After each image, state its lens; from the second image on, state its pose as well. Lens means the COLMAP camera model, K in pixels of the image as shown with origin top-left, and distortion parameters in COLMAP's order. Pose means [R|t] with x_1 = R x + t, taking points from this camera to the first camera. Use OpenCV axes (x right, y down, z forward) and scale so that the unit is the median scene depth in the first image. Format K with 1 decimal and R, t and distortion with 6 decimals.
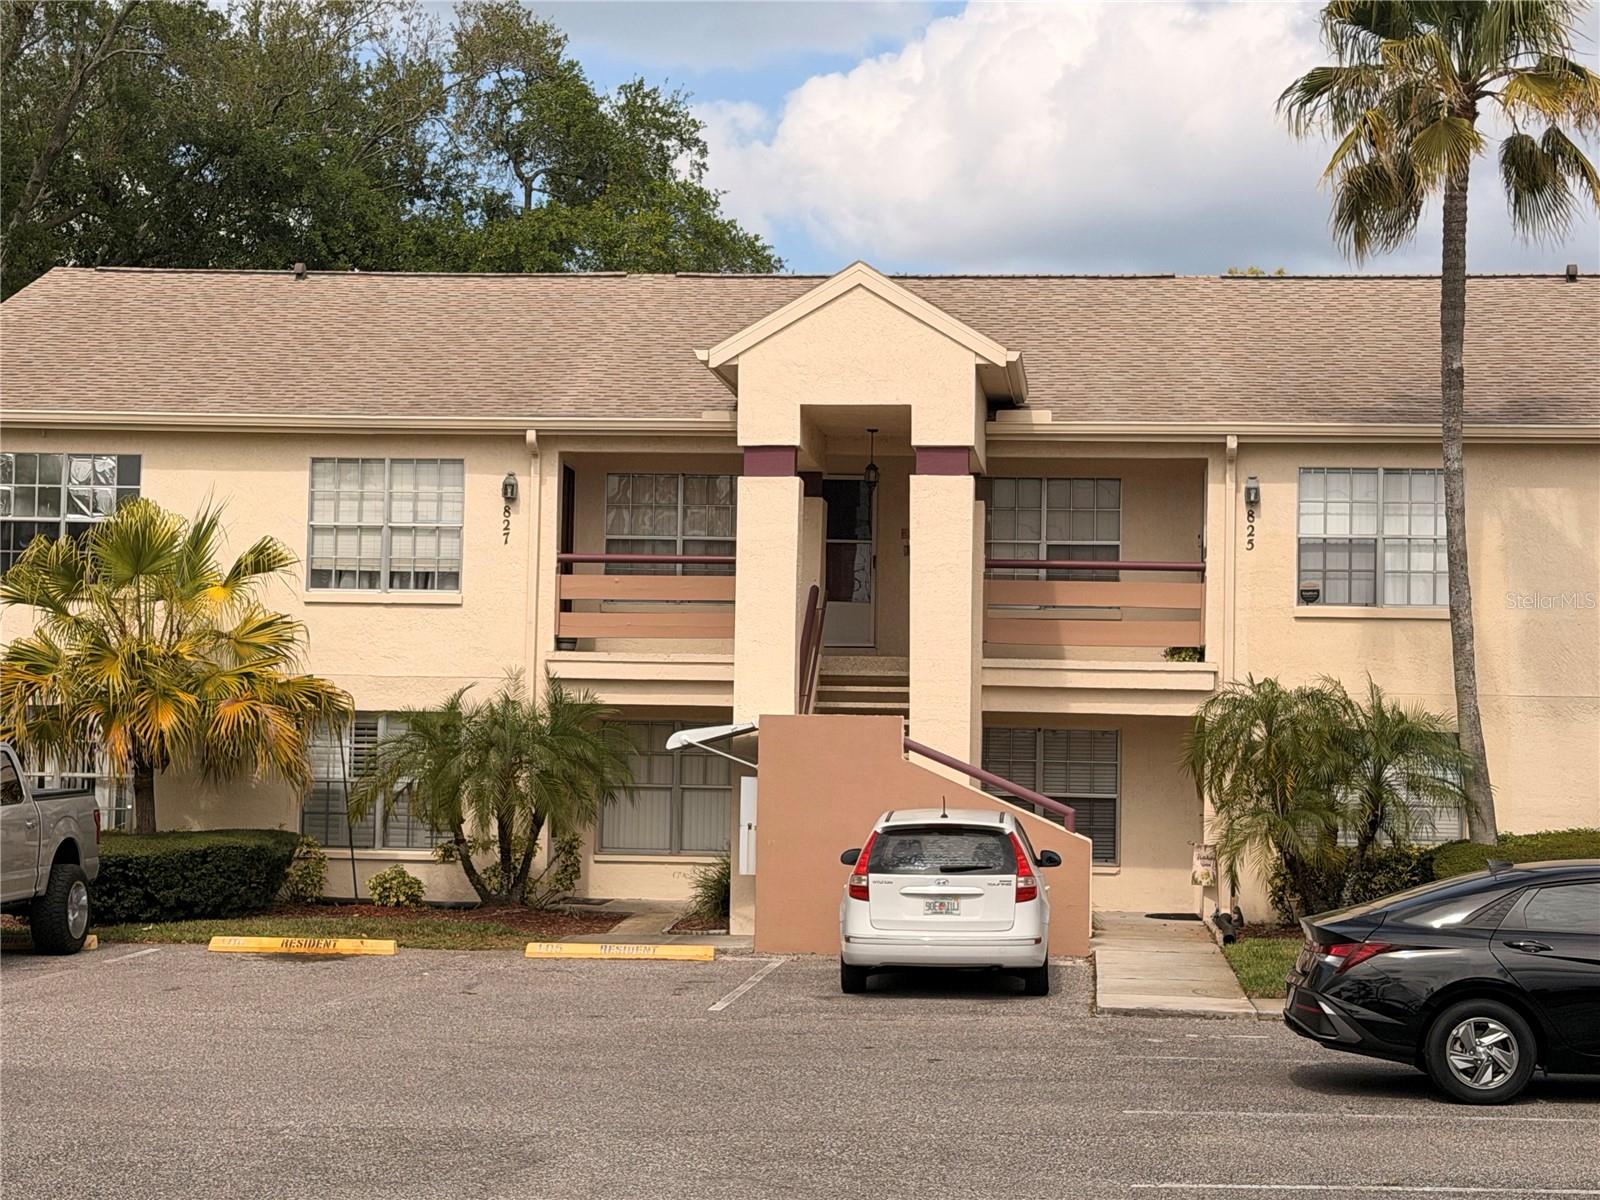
lens RADIAL K [[2998.8, 0, 798.3], [0, 2998.8, 608.7], [0, 0, 1]] dist [0.126691, 0.000000]
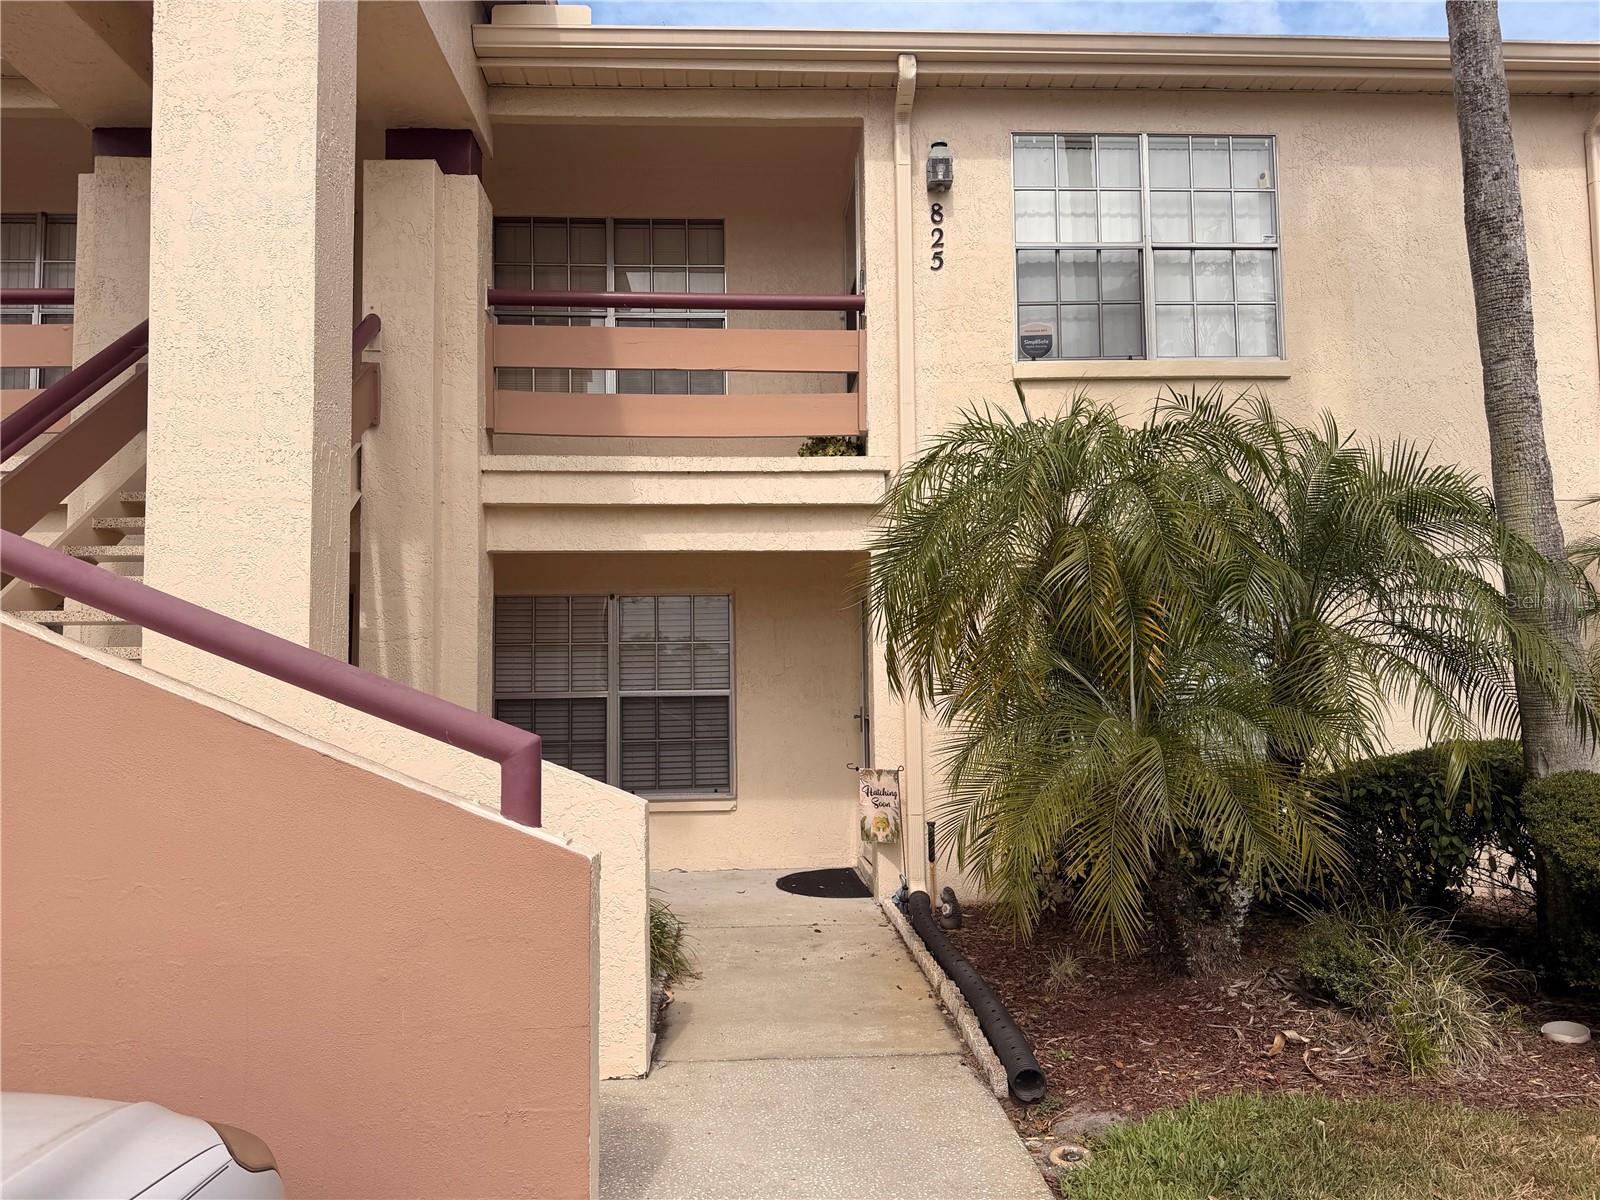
lens RADIAL K [[1143.2, 0, 793.2], [0, 1143.2, 596.8], [0, 0, 1]] dist [0.048603, -0.053674]
pose [[0.989509, -0.021593, 0.142848, 0.088189], [0.025506, 0.999346, -0.025618, 0.050421], [-0.142201, 0.028993, 0.989413, 0.781983]]
